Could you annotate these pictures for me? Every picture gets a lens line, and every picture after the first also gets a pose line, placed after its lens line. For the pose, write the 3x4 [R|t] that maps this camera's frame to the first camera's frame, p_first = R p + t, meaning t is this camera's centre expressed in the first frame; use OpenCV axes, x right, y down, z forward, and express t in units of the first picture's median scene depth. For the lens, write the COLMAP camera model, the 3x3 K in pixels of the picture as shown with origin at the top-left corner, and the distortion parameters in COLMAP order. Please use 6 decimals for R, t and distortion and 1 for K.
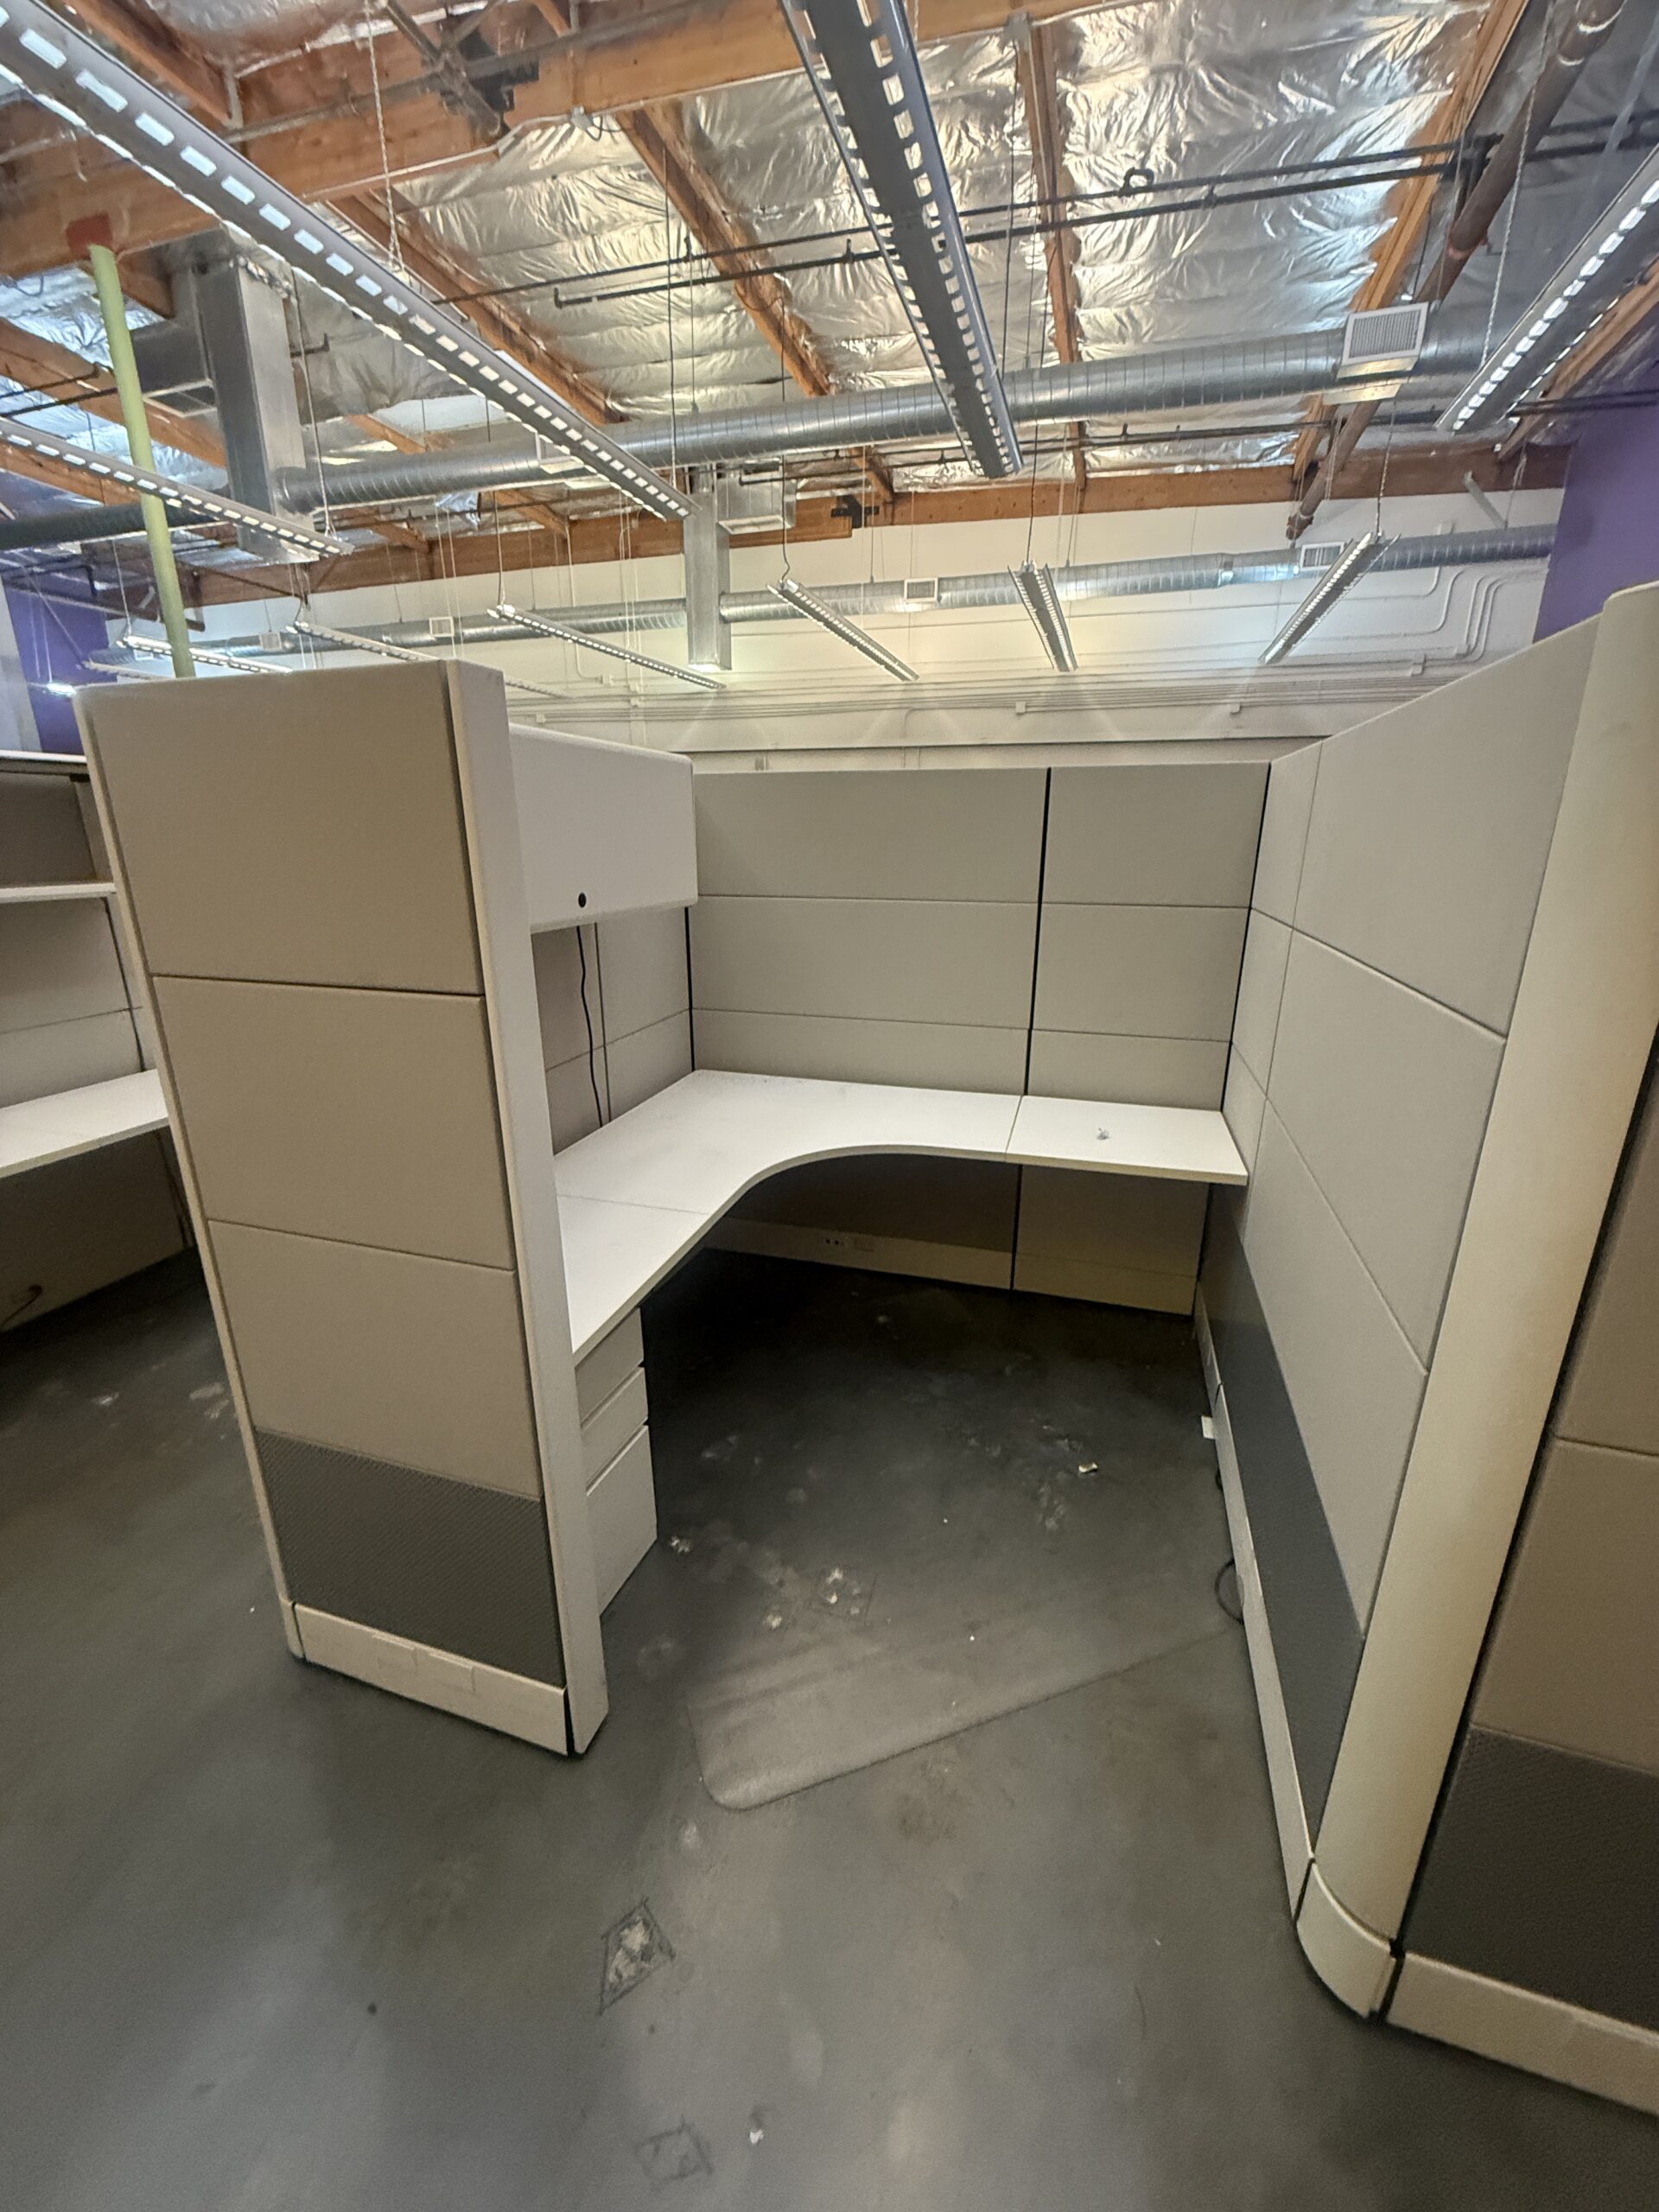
lens RADIAL K [[883.6, 0, 847.0], [0, 883.6, 1105.4], [0, 0, 1]] dist [0.003189, -0.000778]
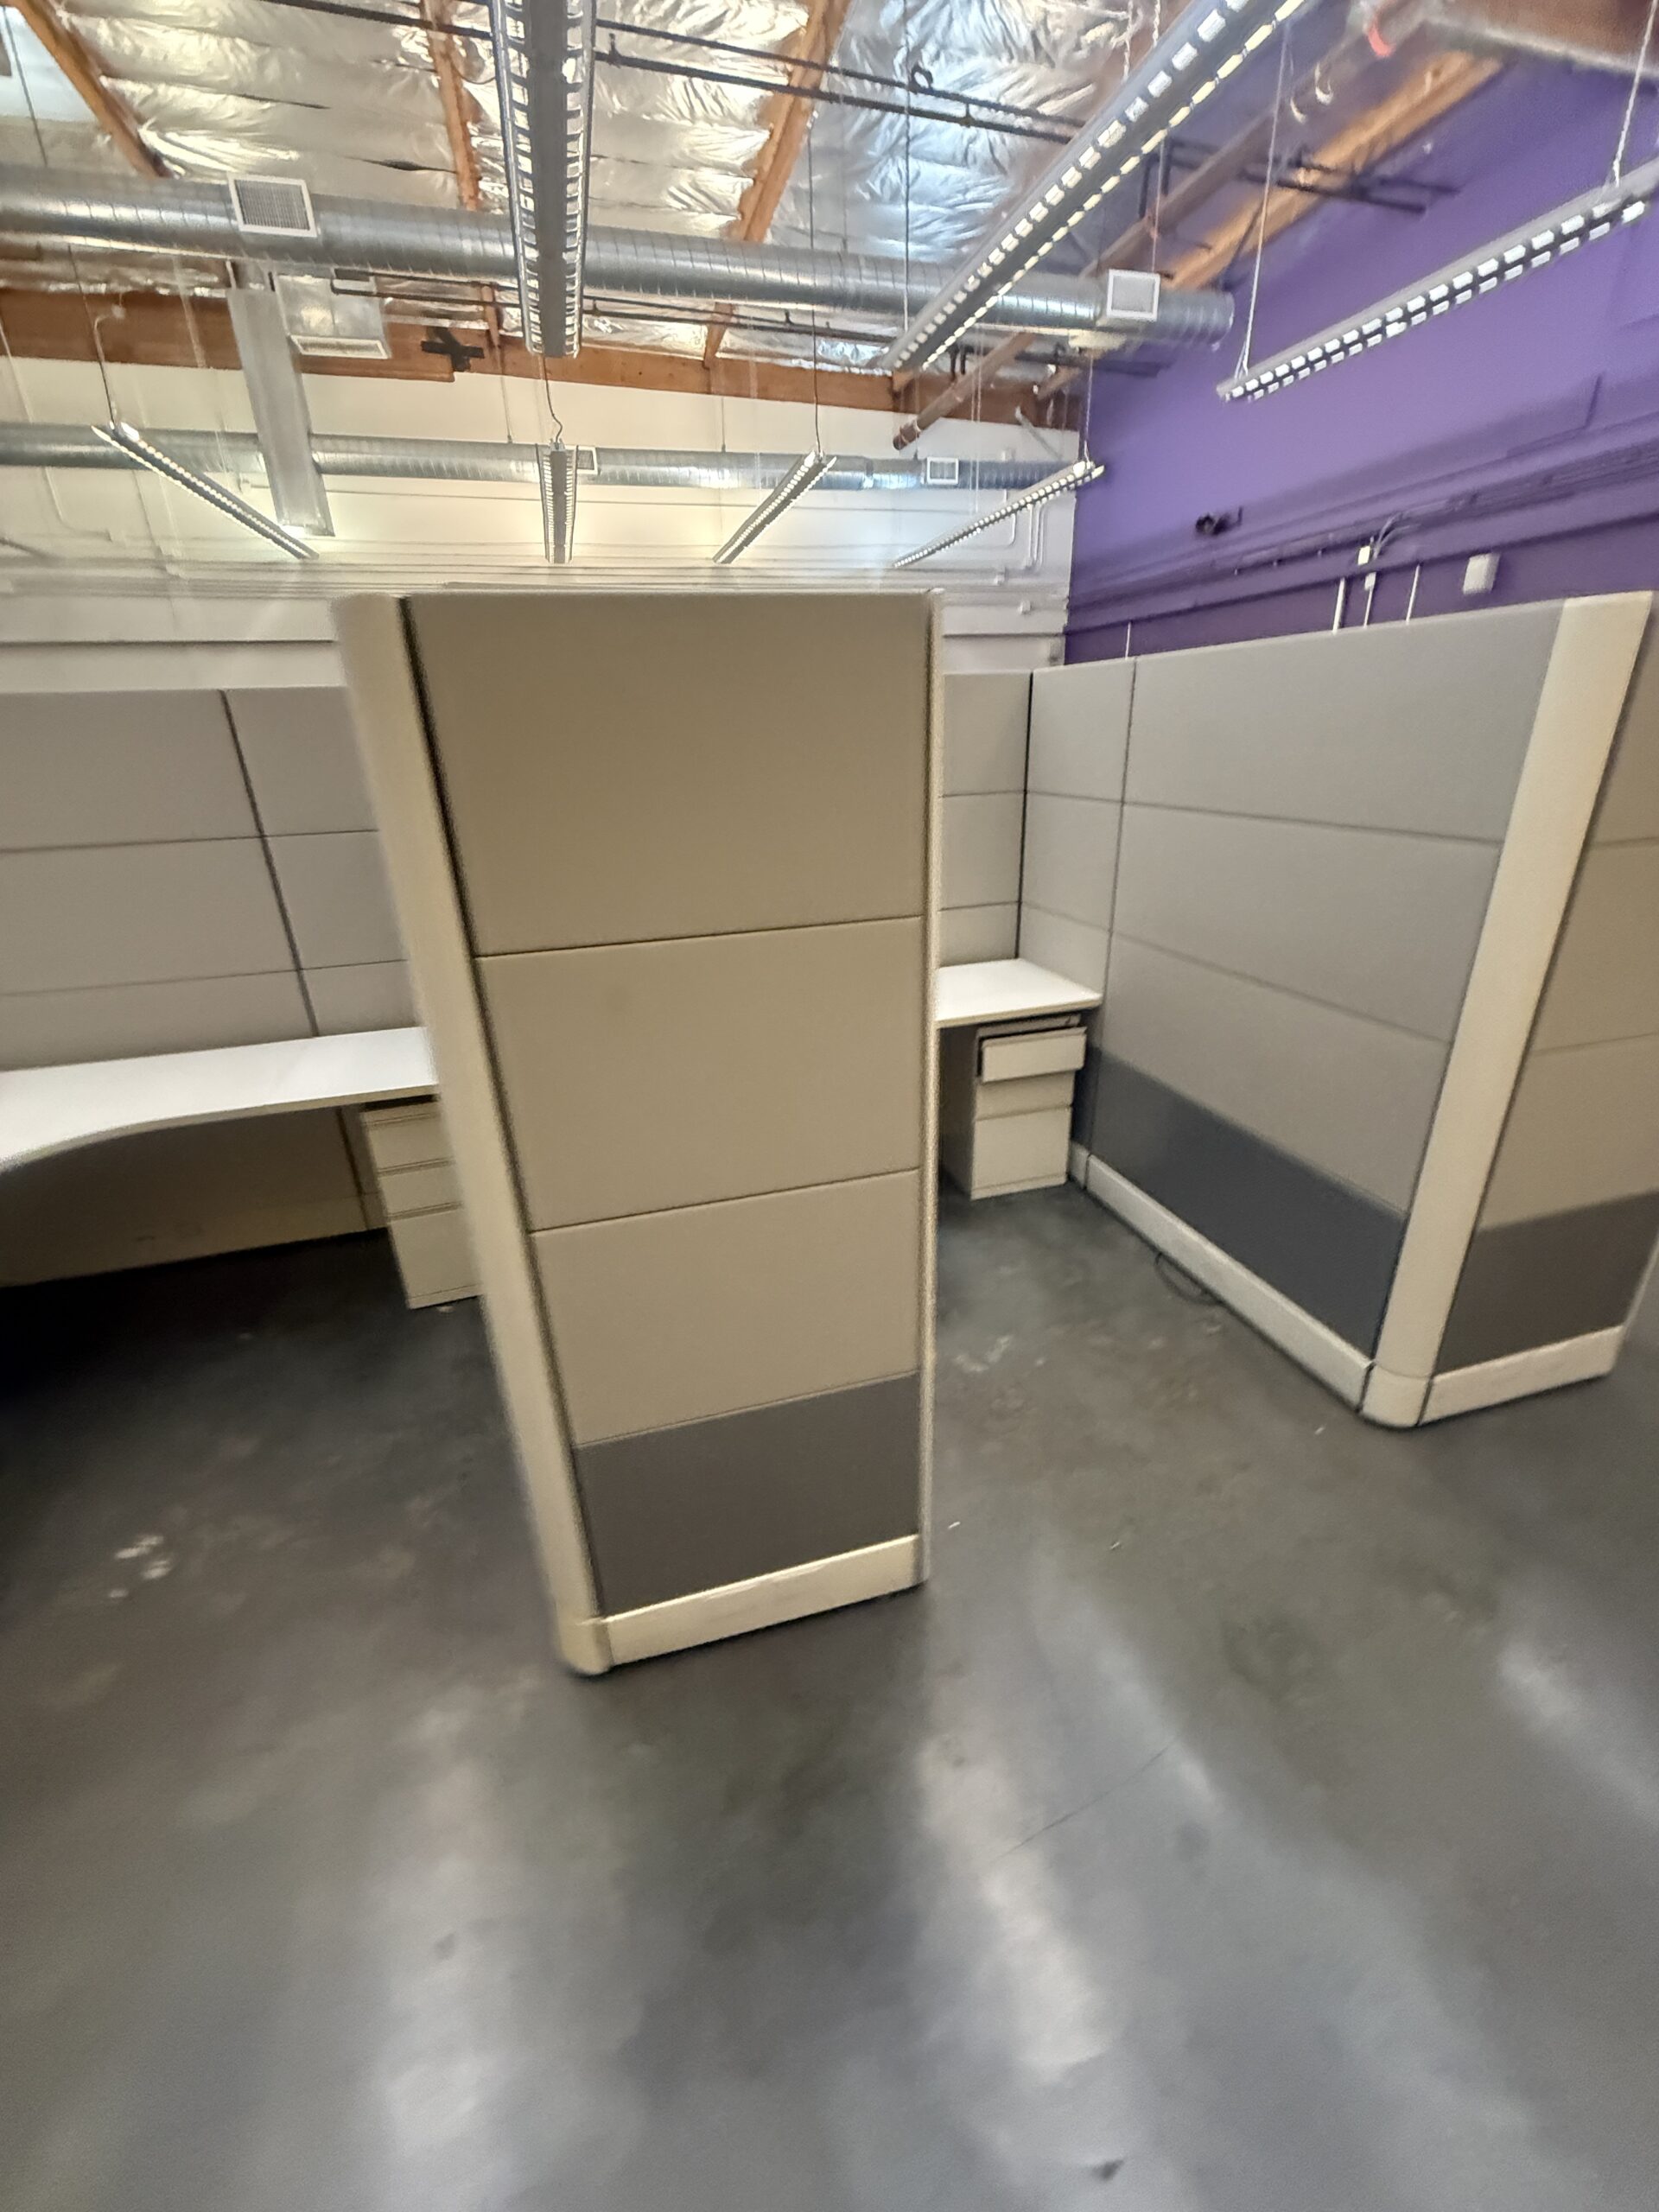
lens RADIAL K [[883.6, 0, 837.5], [0, 883.6, 1102.2], [0, 0, 1]] dist [0.003189, -0.000778]
pose [[0.835560, -0.241250, 0.493597, -0.261871], [0.196592, 0.970233, 0.141420, -0.006835], [-0.513022, -0.021127, 0.858115, 0.043156]]
